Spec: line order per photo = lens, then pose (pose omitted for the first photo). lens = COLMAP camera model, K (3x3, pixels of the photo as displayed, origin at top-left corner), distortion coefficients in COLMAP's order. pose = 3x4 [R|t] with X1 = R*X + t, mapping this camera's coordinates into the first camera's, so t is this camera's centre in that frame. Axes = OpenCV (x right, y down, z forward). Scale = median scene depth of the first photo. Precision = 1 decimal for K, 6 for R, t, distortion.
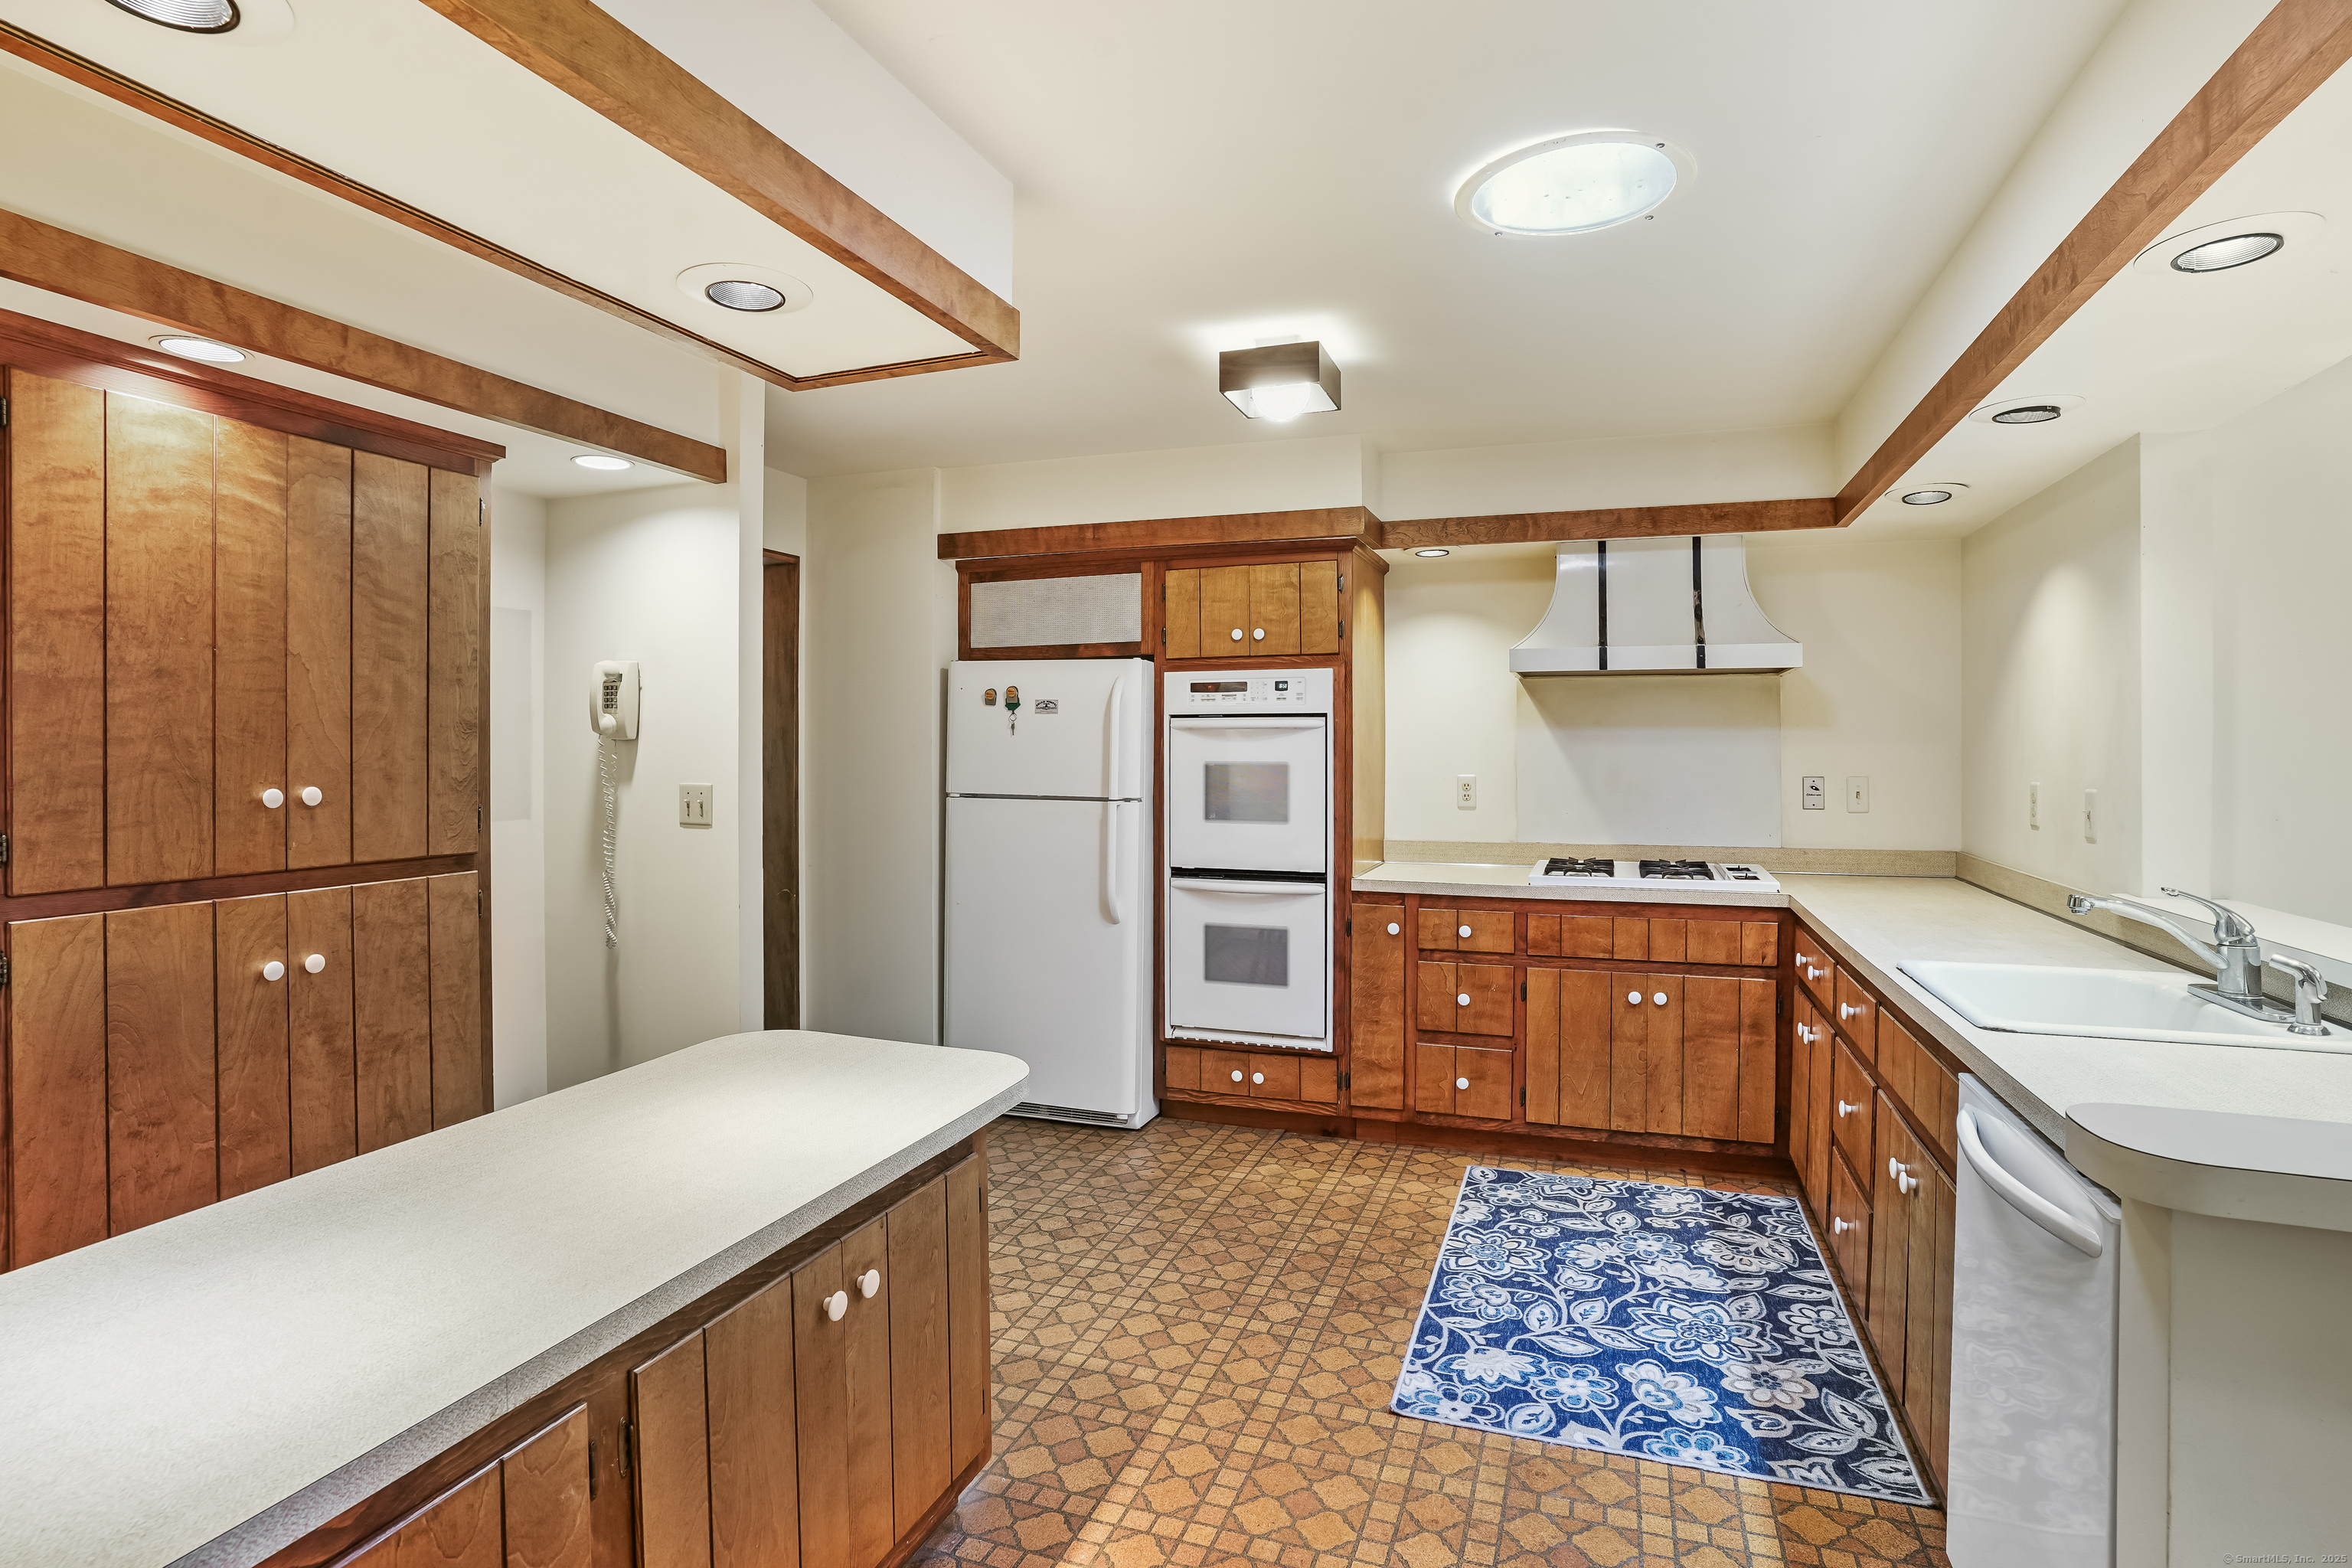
lens RADIAL K [[1156.5, 0, 1169.4], [0, 1156.5, 773.7], [0, 0, 1]] dist [-0.085782, 0.048216]
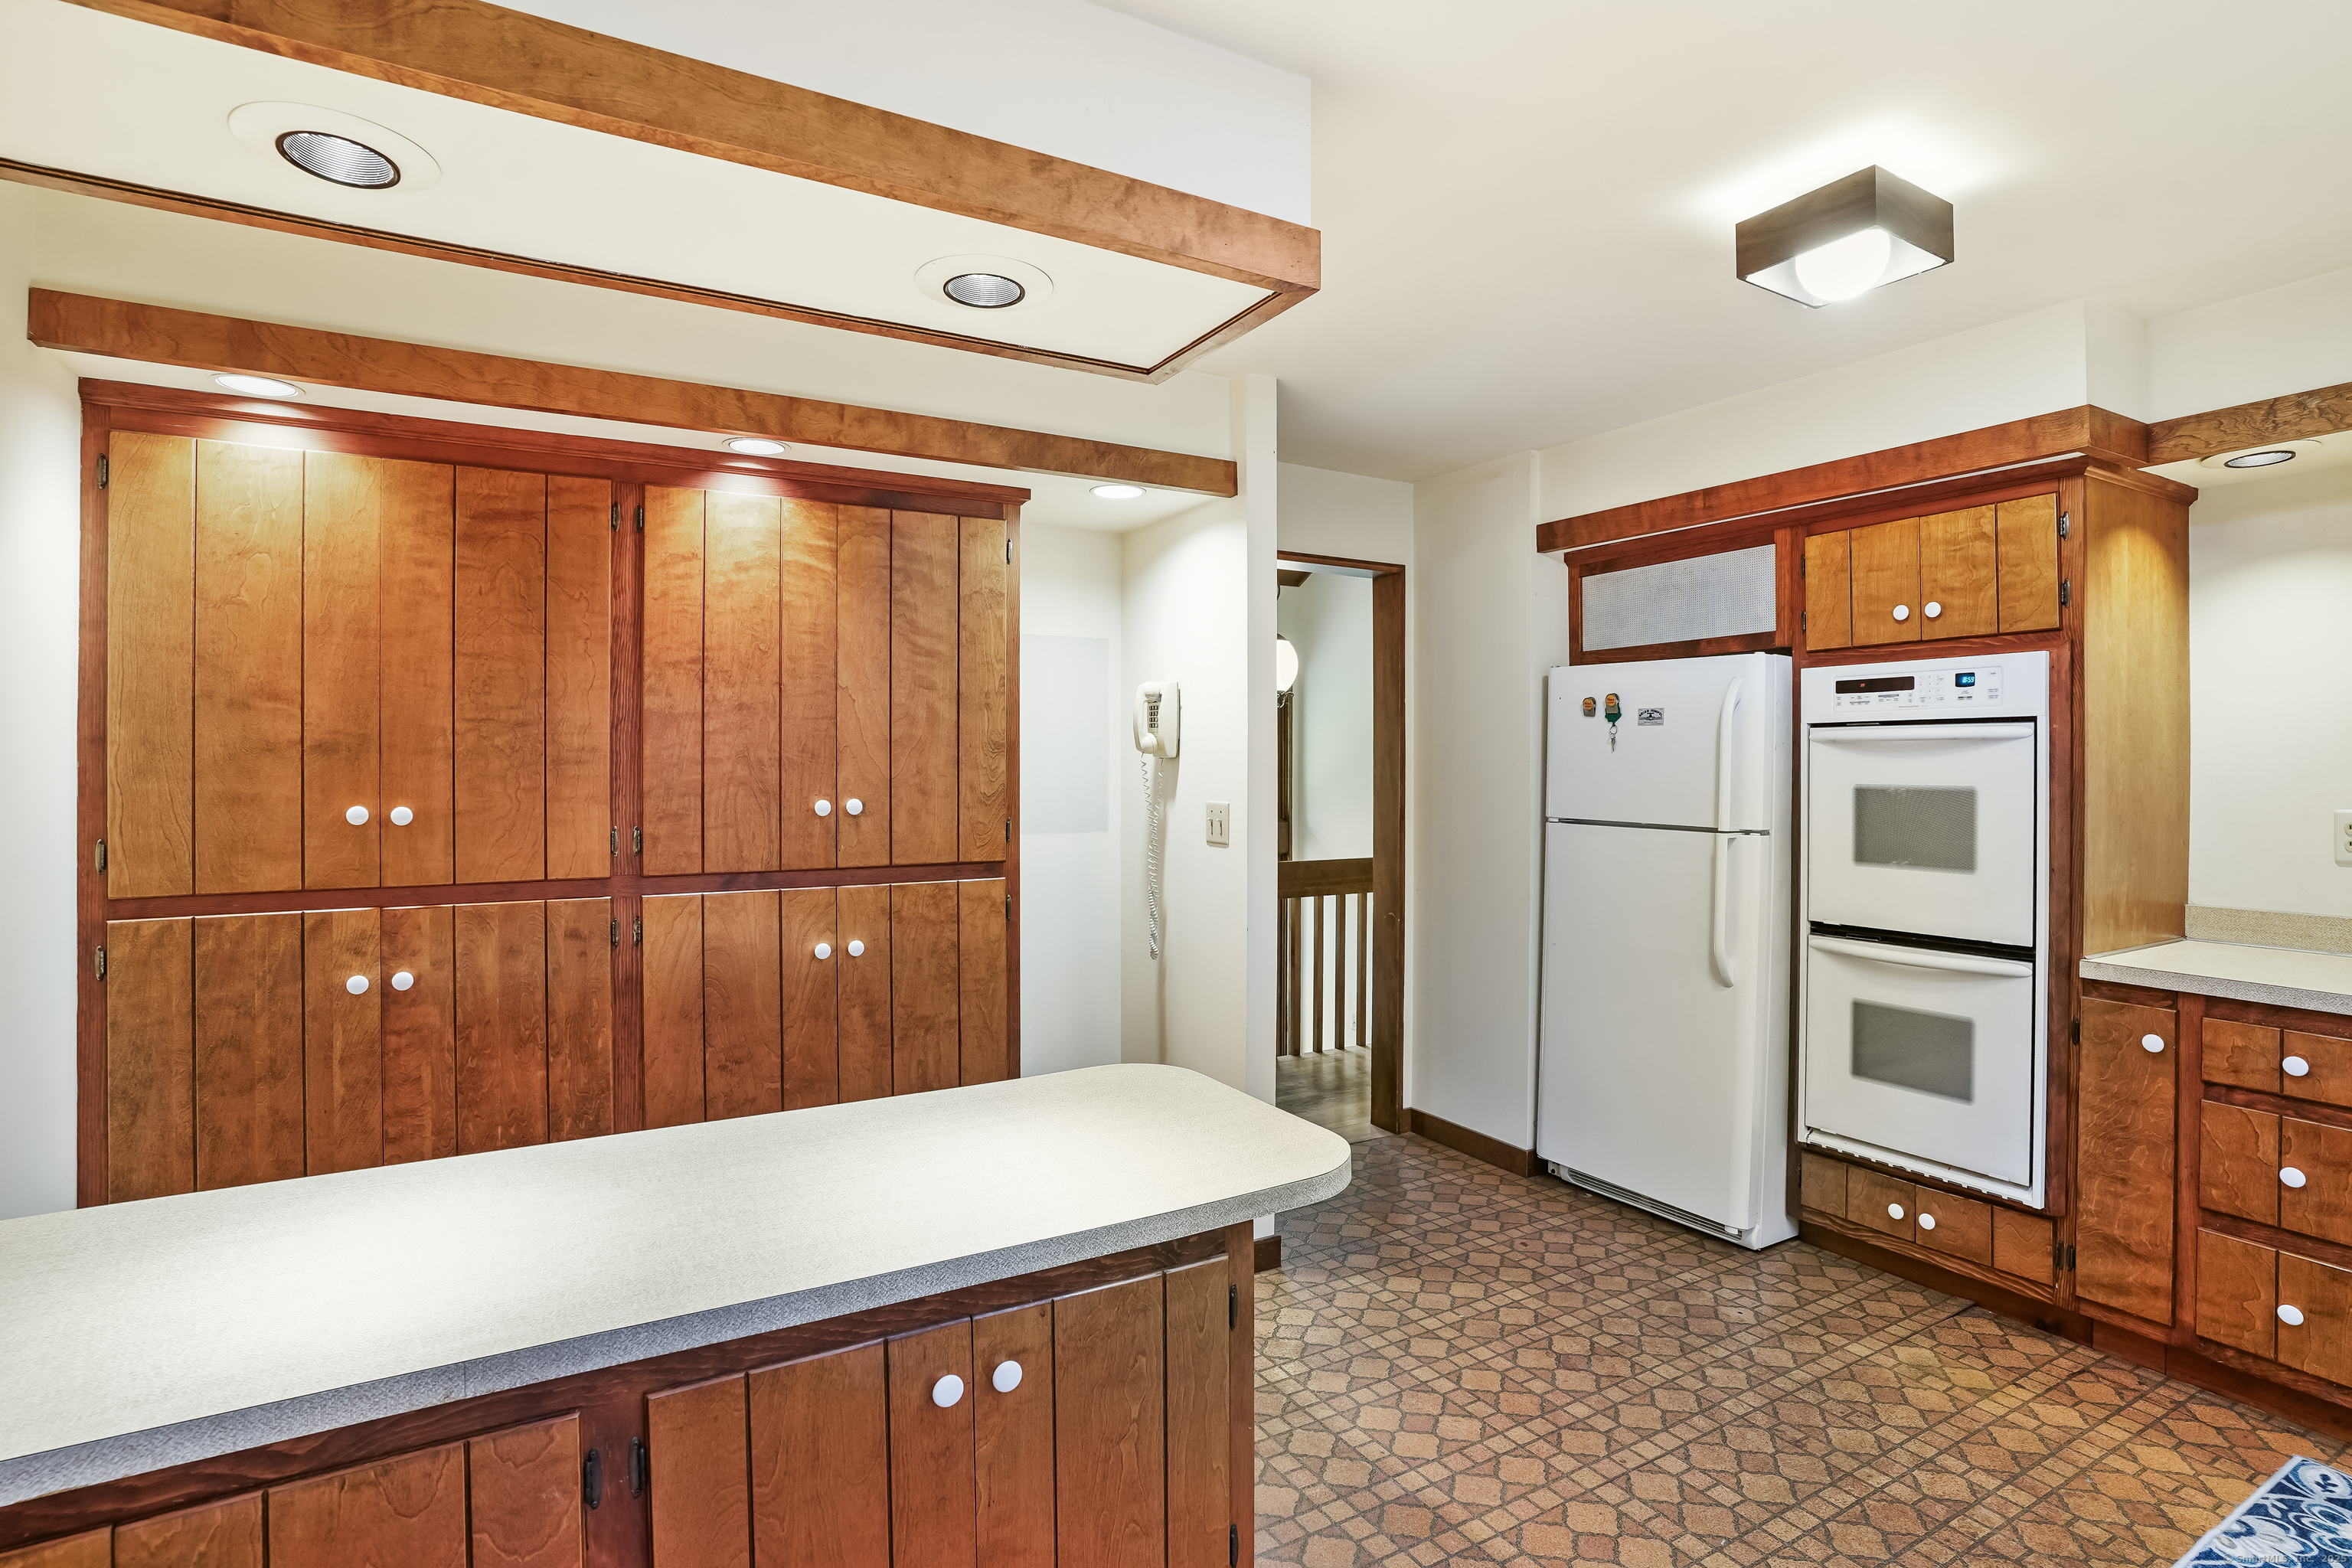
lens RADIAL K [[1155.0, 0, 1177.2], [0, 1155.0, 784.3], [0, 0, 1]] dist [-0.073901, 0.033848]
pose [[0.779609, 0.010083, -0.626185, 0.186956], [-0.013599, 0.999907, -0.000830, -0.005173], [0.626119, 0.009162, 0.779674, 0.190555]]
